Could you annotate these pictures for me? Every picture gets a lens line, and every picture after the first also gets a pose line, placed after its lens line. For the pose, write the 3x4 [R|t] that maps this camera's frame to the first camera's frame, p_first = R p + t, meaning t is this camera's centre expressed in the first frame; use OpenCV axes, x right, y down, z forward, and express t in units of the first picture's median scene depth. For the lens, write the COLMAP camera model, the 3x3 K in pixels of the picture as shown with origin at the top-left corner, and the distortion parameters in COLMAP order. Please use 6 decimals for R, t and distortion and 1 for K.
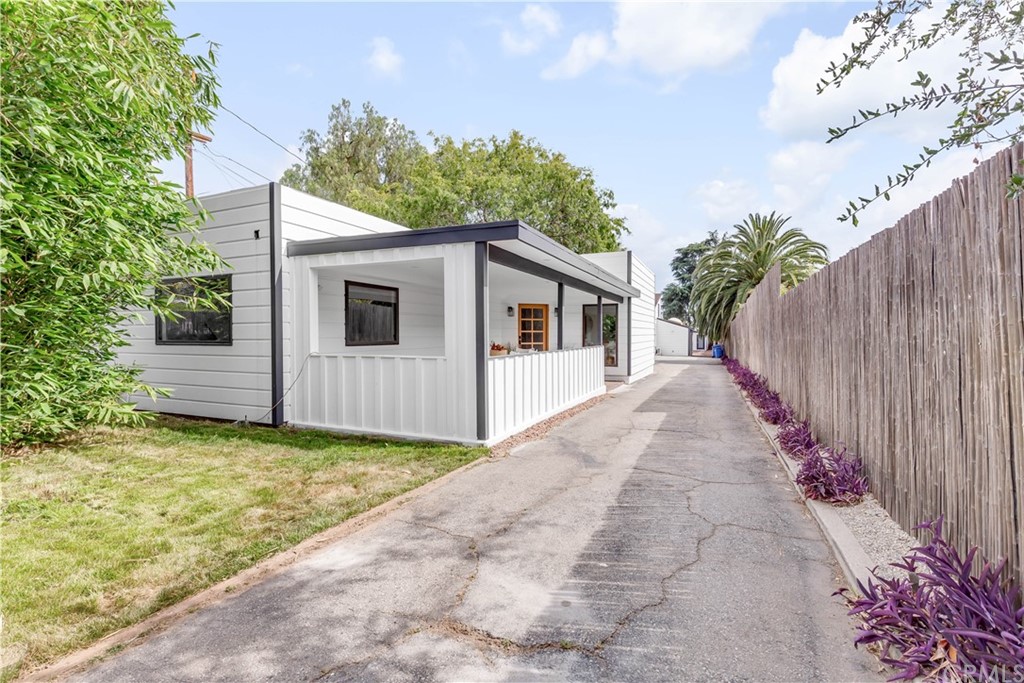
lens RADIAL K [[465.0, 0, 506.8], [0, 465.0, 342.7], [0, 0, 1]] dist [-0.000422, 0.000342]
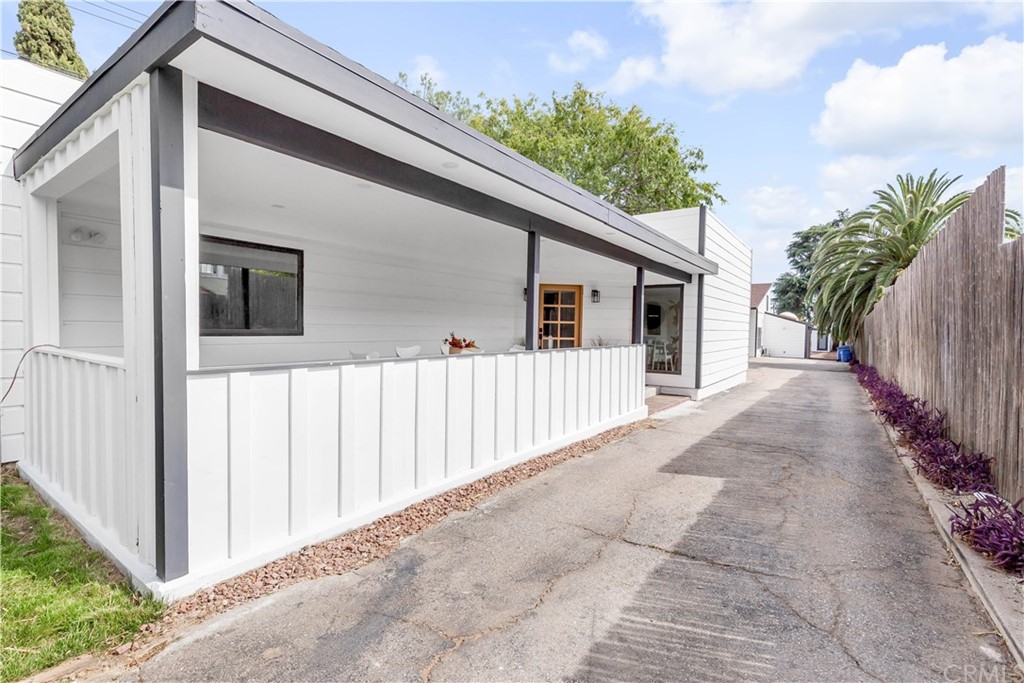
lens RADIAL K [[465.0, 0, 506.8], [0, 465.0, 342.7], [0, 0, 1]] dist [-0.000422, 0.000342]
pose [[0.979138, 0.023421, -0.201842, 0.069439], [-0.020867, 0.999673, 0.014771, -0.000652], [0.202122, -0.010251, 0.979307, 0.151496]]
